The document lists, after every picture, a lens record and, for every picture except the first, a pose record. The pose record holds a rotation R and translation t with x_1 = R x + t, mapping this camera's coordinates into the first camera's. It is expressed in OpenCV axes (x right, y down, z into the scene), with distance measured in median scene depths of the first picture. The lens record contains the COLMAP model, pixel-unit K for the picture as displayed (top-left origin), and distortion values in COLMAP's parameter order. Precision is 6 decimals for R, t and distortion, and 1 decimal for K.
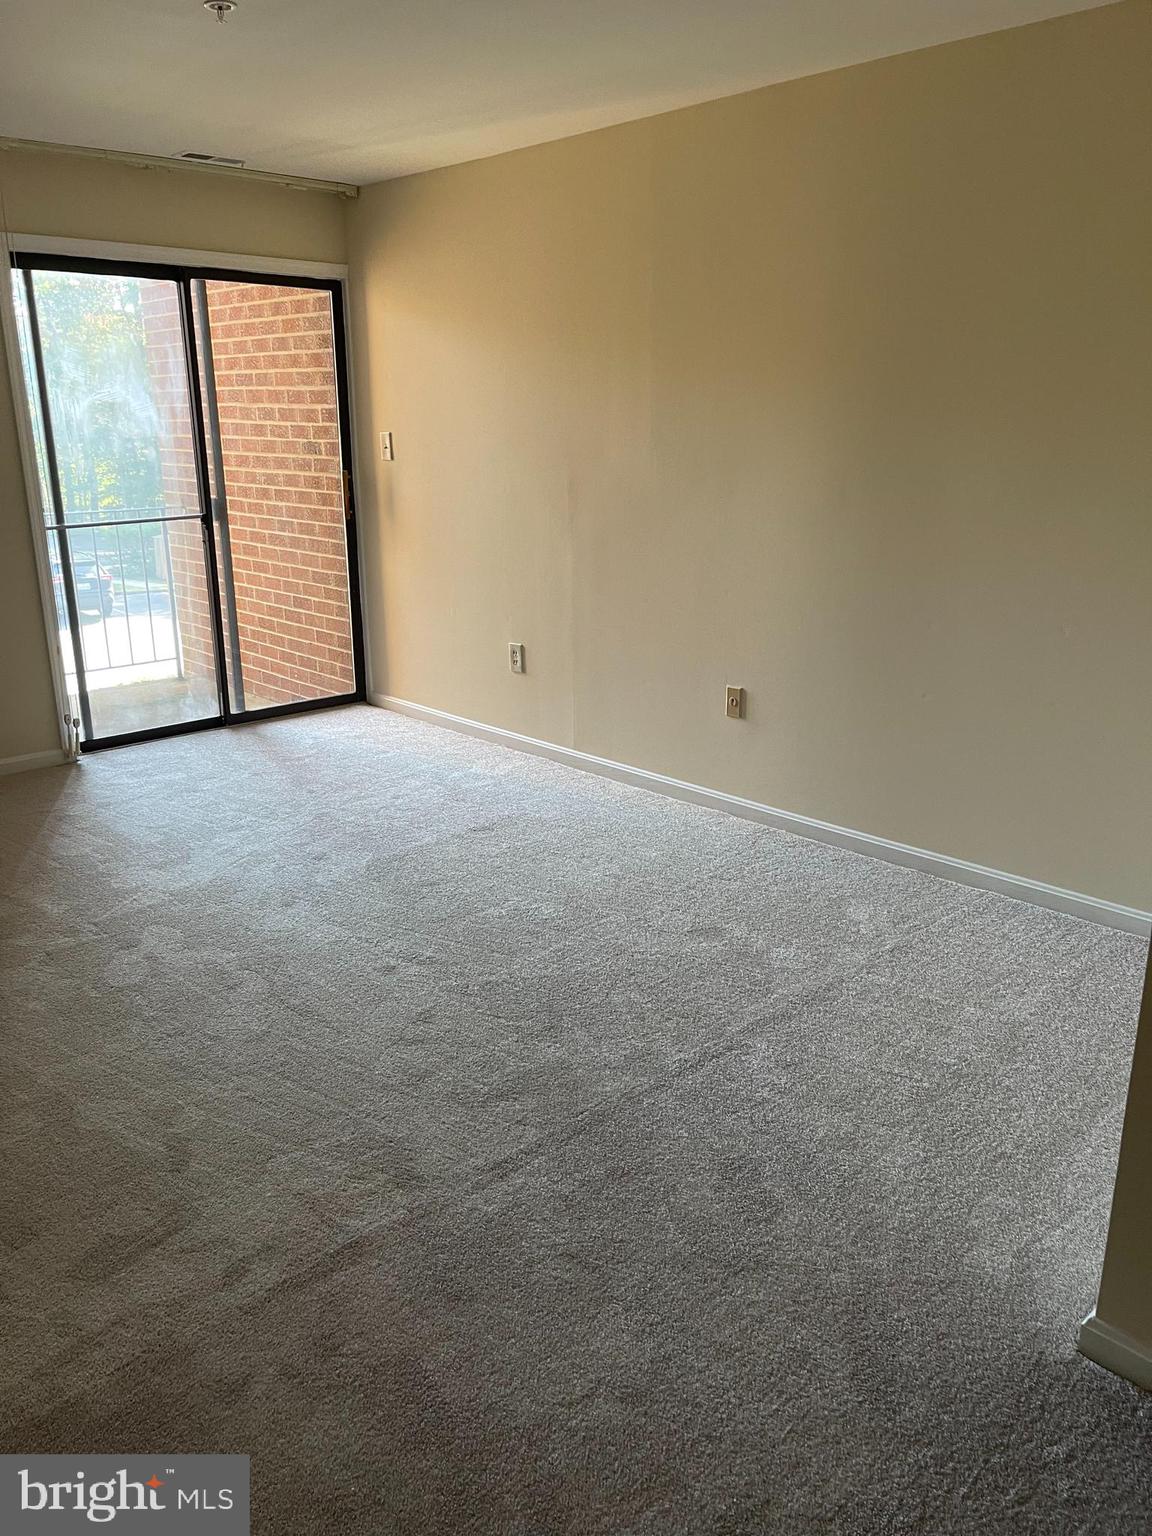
lens RADIAL K [[1130.7, 0, 576.0], [0, 1130.7, 768.0], [0, 0, 1]] dist [0.010924, 0.004268]
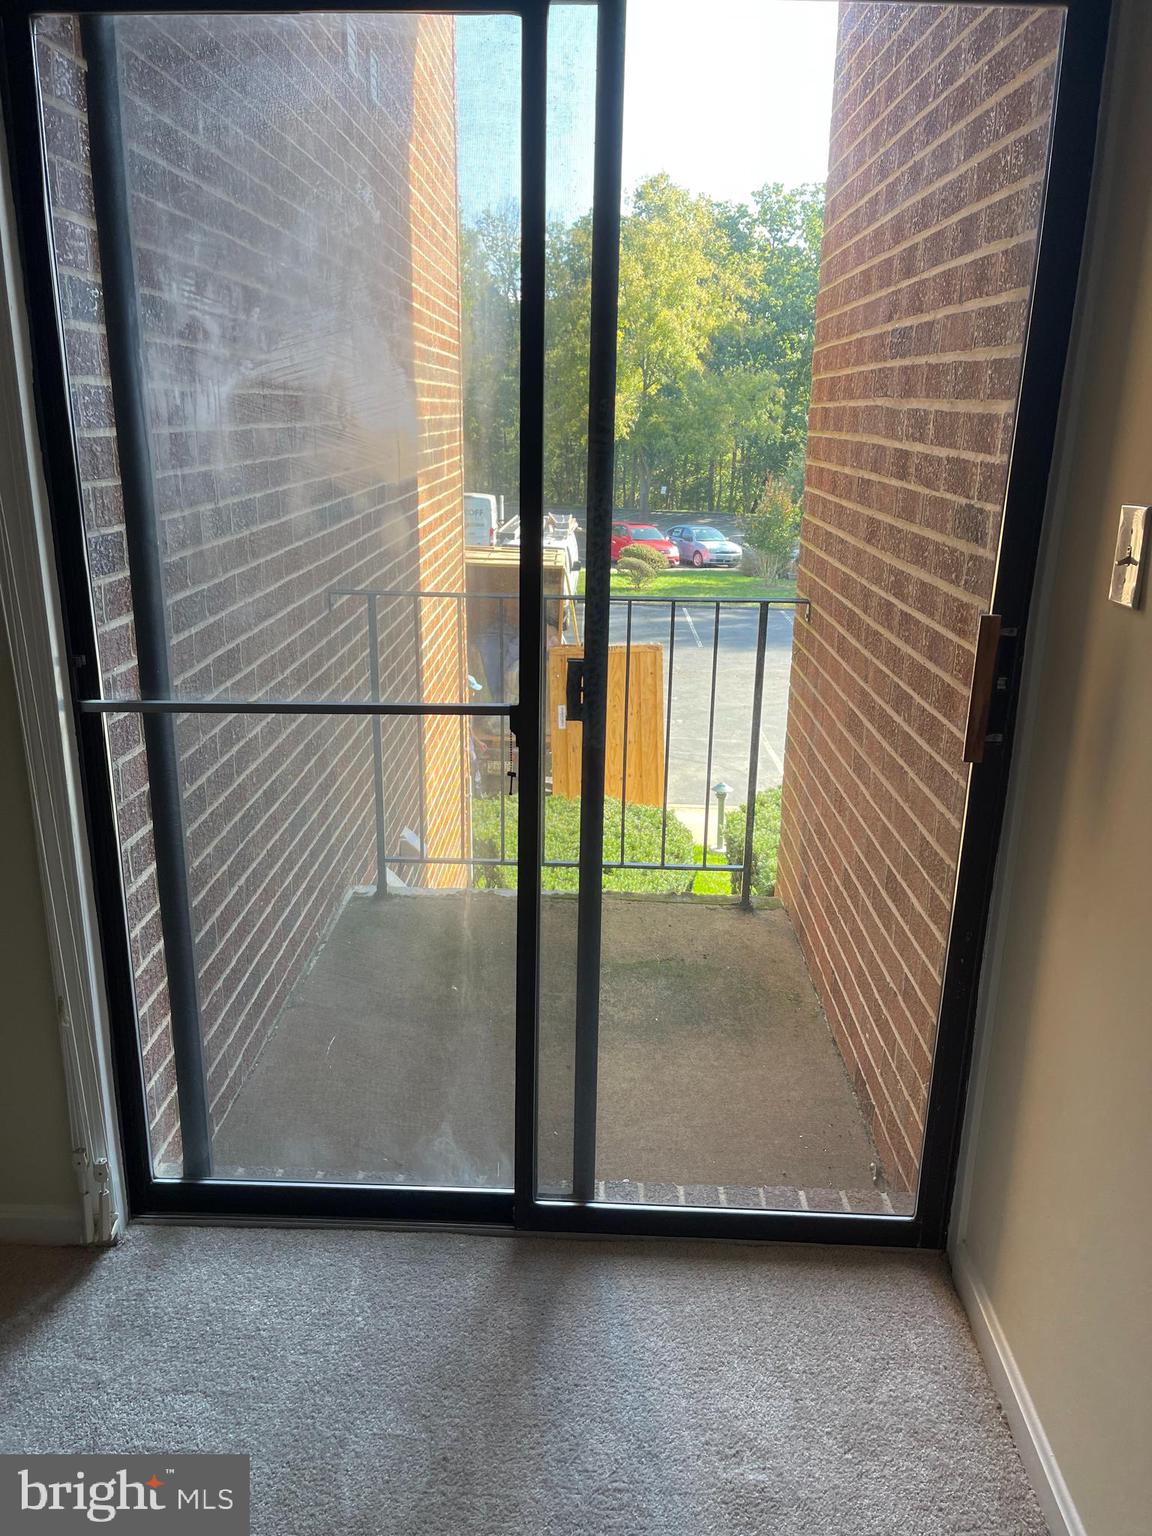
lens RADIAL K [[1130.7, 0, 576.0], [0, 1130.7, 768.0], [0, 0, 1]] dist [0.010924, 0.004268]
pose [[0.705333, 0.219822, -0.673931, -0.072094], [-0.224179, 0.971082, 0.082122, -0.237385], [0.672495, 0.093158, 0.734216, 0.750817]]
